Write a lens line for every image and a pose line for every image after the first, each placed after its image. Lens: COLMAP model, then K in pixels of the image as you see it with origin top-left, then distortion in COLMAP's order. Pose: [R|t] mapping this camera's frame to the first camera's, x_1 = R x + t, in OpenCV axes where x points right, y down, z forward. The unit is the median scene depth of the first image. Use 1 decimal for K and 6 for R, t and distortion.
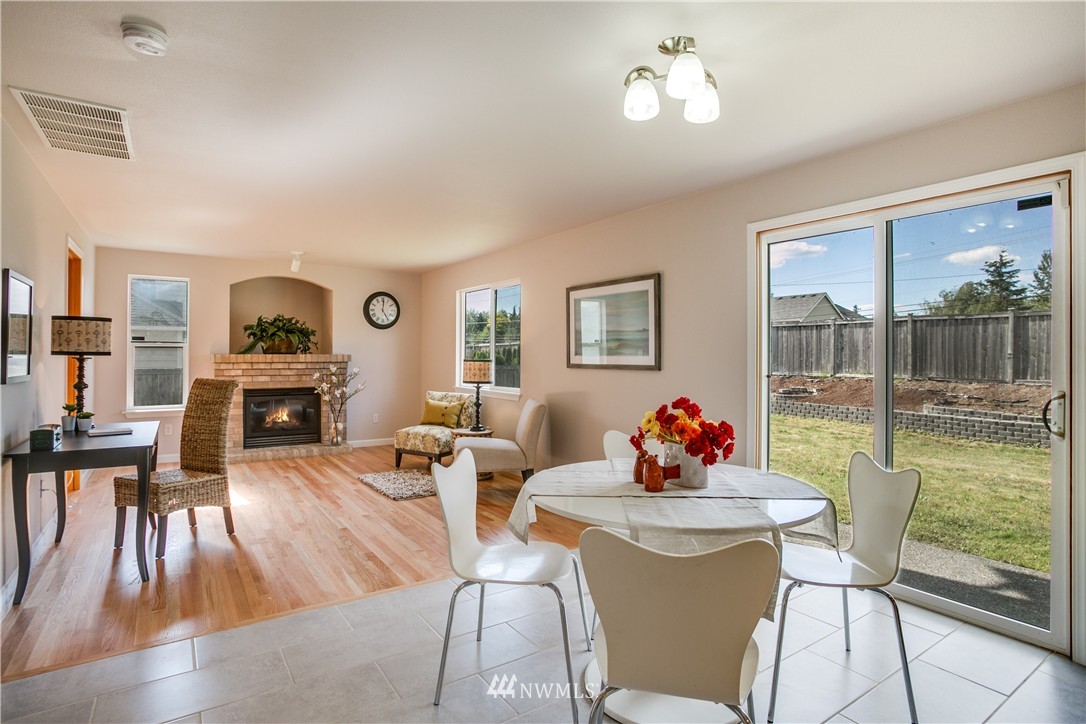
lens RADIAL K [[563.9, 0, 546.3], [0, 563.9, 358.5], [0, 0, 1]] dist [-0.055234, 0.025133]
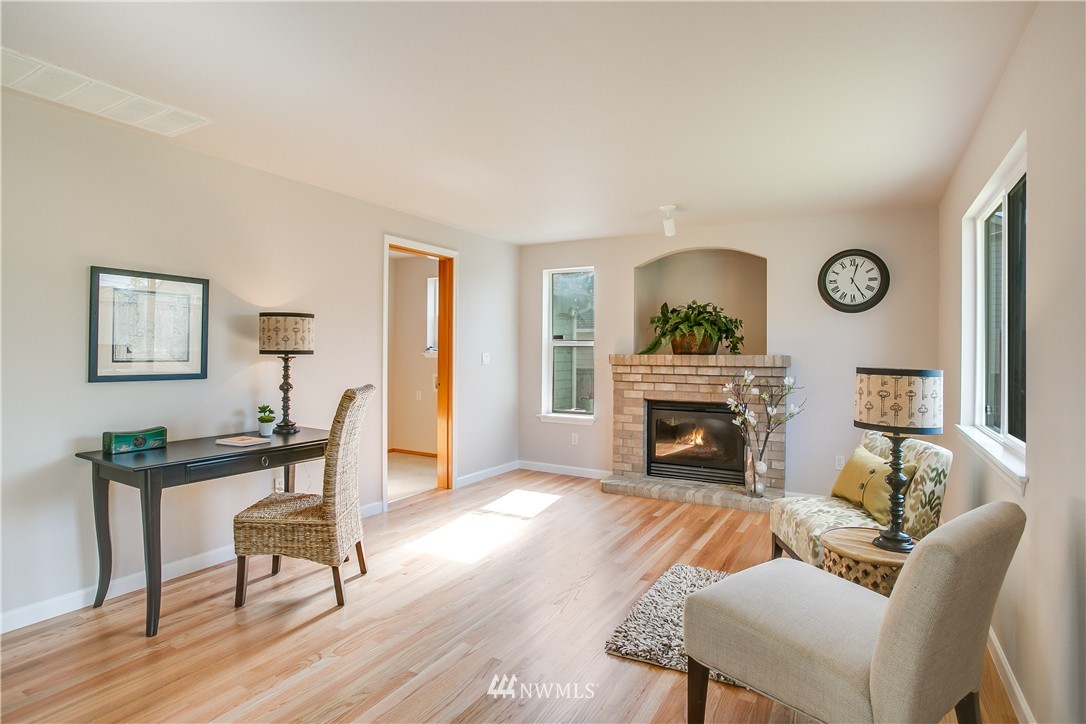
lens RADIAL K [[563.9, 0, 546.3], [0, 563.9, 358.5], [0, 0, 1]] dist [-0.055234, 0.025133]
pose [[0.431706, 0.008509, -0.901974, 0.107290], [-0.010821, 0.999932, 0.004254, -0.003945], [0.901950, 0.007924, 0.431769, 0.528665]]
